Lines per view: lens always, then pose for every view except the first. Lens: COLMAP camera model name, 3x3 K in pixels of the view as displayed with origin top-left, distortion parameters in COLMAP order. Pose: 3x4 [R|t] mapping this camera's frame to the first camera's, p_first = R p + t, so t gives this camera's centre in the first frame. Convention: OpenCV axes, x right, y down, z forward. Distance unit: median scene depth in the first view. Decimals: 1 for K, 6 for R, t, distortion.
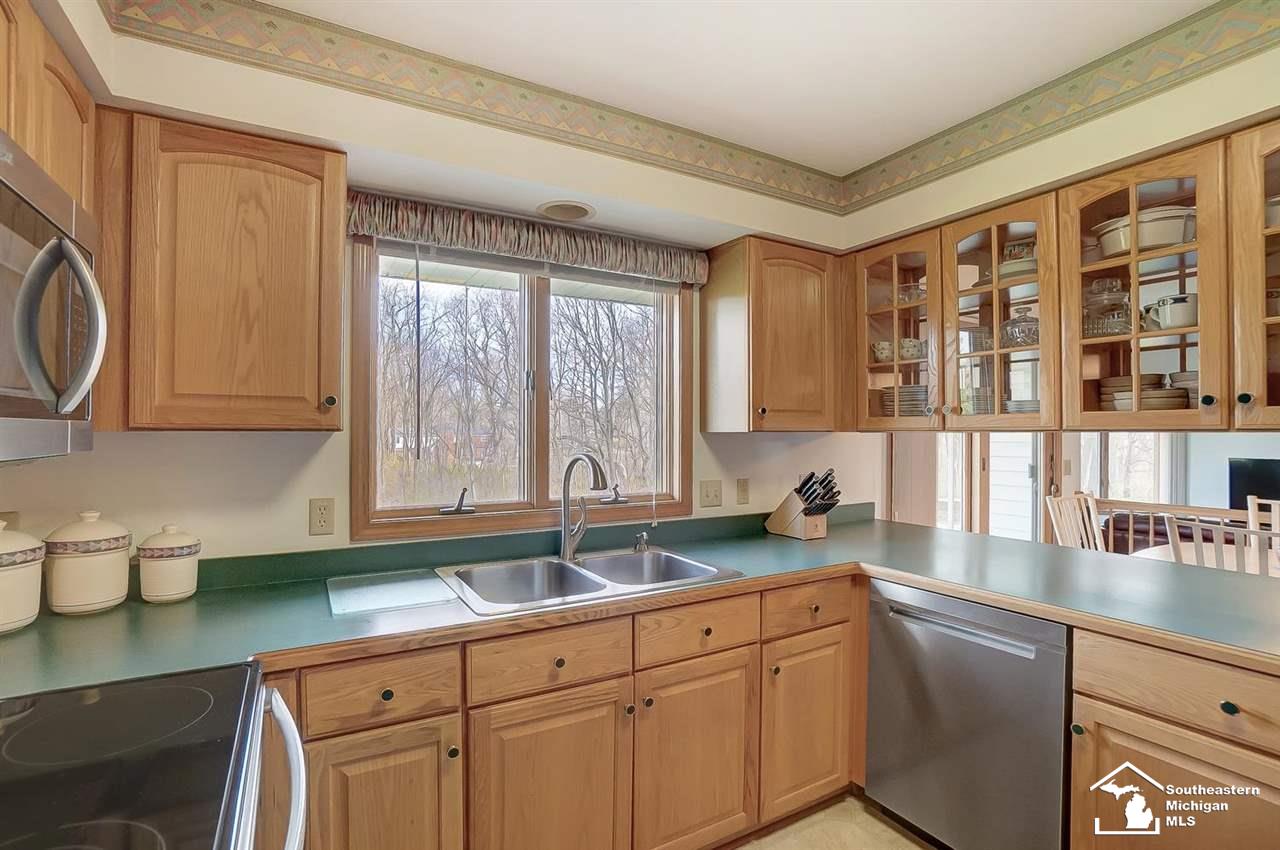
lens RADIAL K [[555.4, 0, 629.6], [0, 555.4, 428.3], [0, 0, 1]] dist [-0.057618, 0.017814]
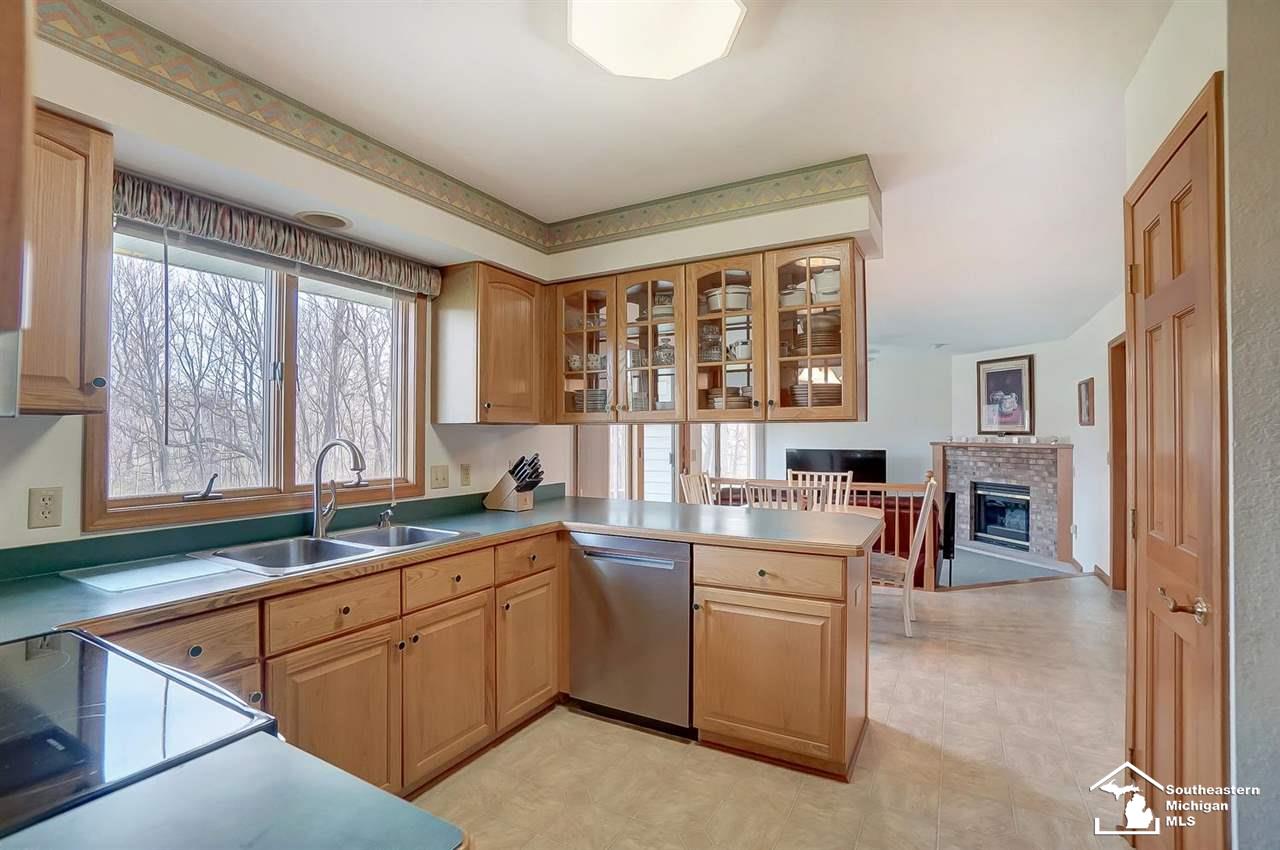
lens RADIAL K [[555.4, 0, 629.6], [0, 555.4, 428.3], [0, 0, 1]] dist [-0.057618, 0.017814]
pose [[0.845213, 0.000385, 0.534429, -0.165513], [0.001558, 0.999994, -0.003185, 0.025541], [-0.534427, 0.003524, 0.845207, -0.228263]]
